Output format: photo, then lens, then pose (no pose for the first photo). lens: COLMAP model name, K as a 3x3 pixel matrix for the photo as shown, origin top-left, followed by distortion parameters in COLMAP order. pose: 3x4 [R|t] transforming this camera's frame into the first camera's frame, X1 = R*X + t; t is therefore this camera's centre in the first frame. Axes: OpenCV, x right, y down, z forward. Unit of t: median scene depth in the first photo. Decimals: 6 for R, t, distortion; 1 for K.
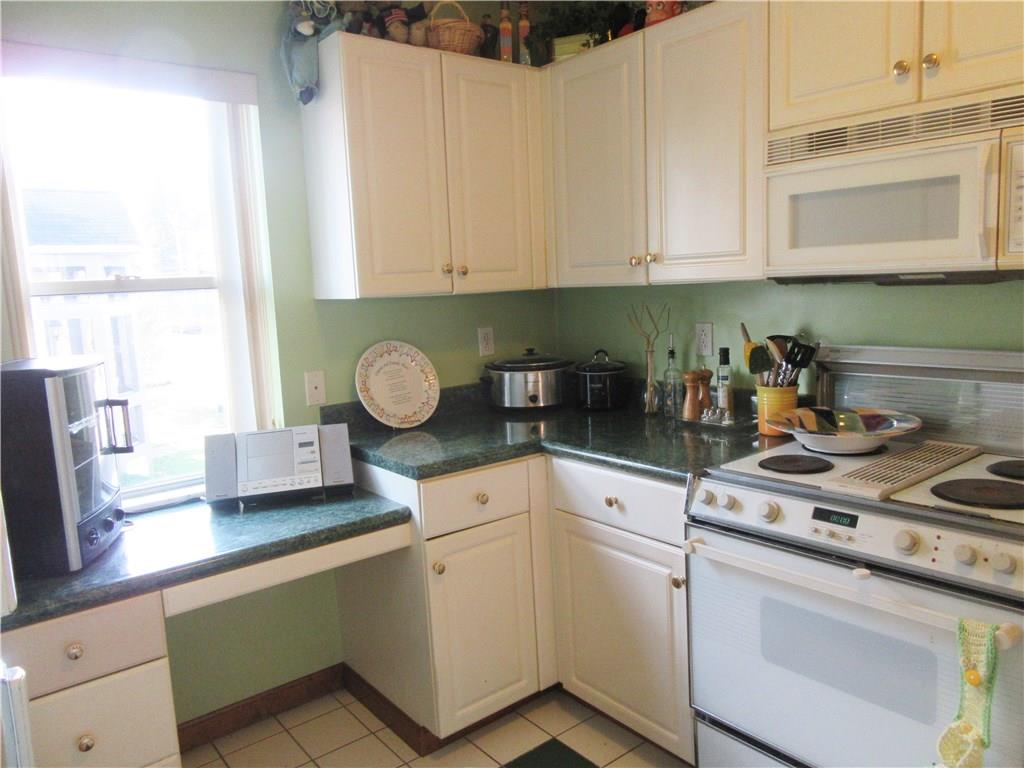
lens RADIAL K [[760.2, 0, 512.0], [0, 760.2, 384.0], [0, 0, 1]] dist [-0.024696, -0.000079]
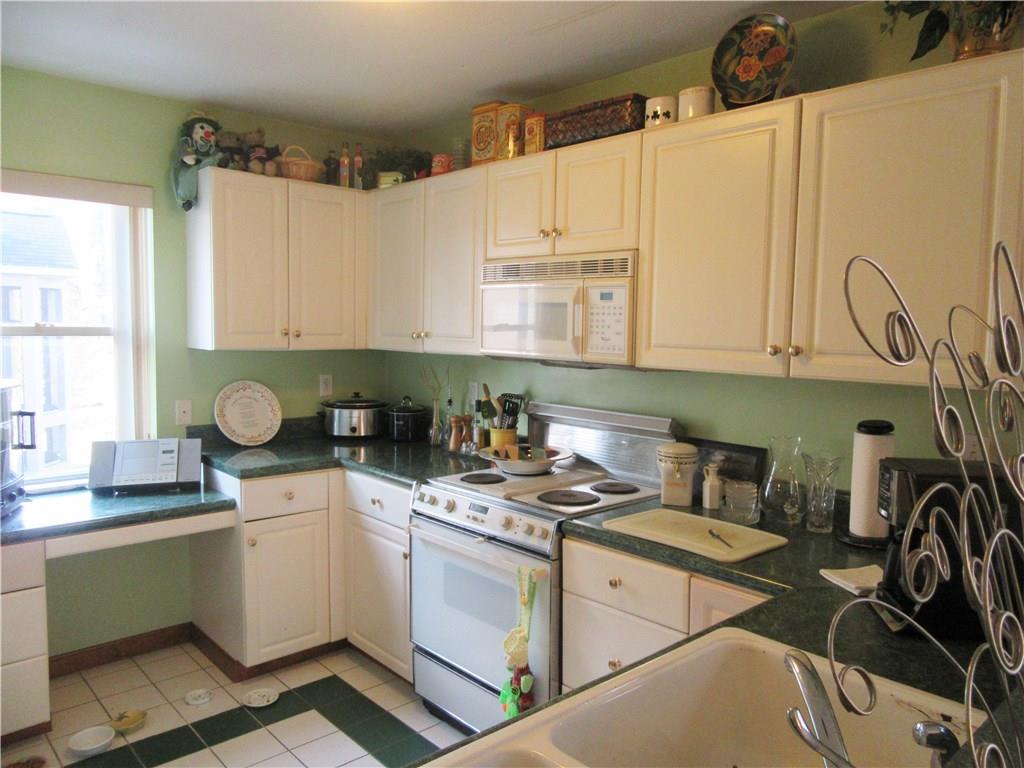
lens RADIAL K [[758.1, 0, 512.0], [0, 758.1, 384.0], [0, 0, 1]] dist [-0.010337, 0.002874]
pose [[0.996272, 0.058884, 0.063049, 0.256985], [-0.055241, 0.996785, -0.058044, 0.001098], [-0.066264, 0.054345, 0.996321, -0.423075]]
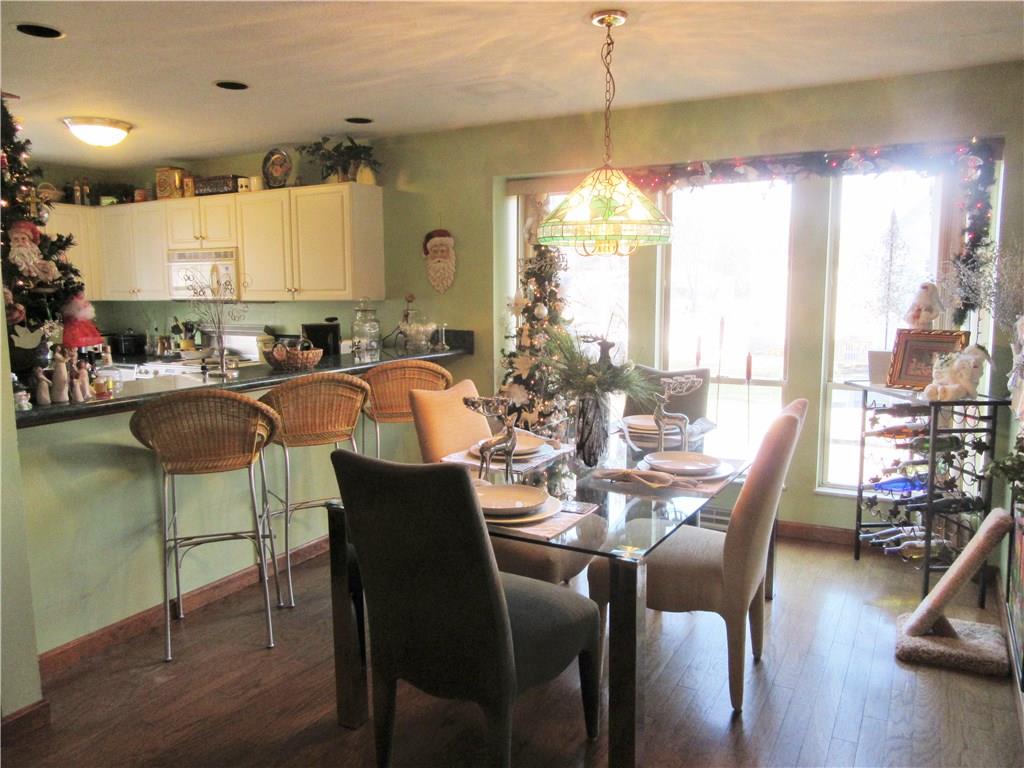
lens RADIAL K [[762.2, 0, 512.0], [0, 762.2, 384.0], [0, 0, 1]] dist [-0.001815, 0.008003]
pose [[0.926382, -0.006793, 0.376524, 0.378694], [0.014870, 0.999717, -0.018547, 0.215892], [-0.376292, 0.022781, 0.926221, -1.843883]]
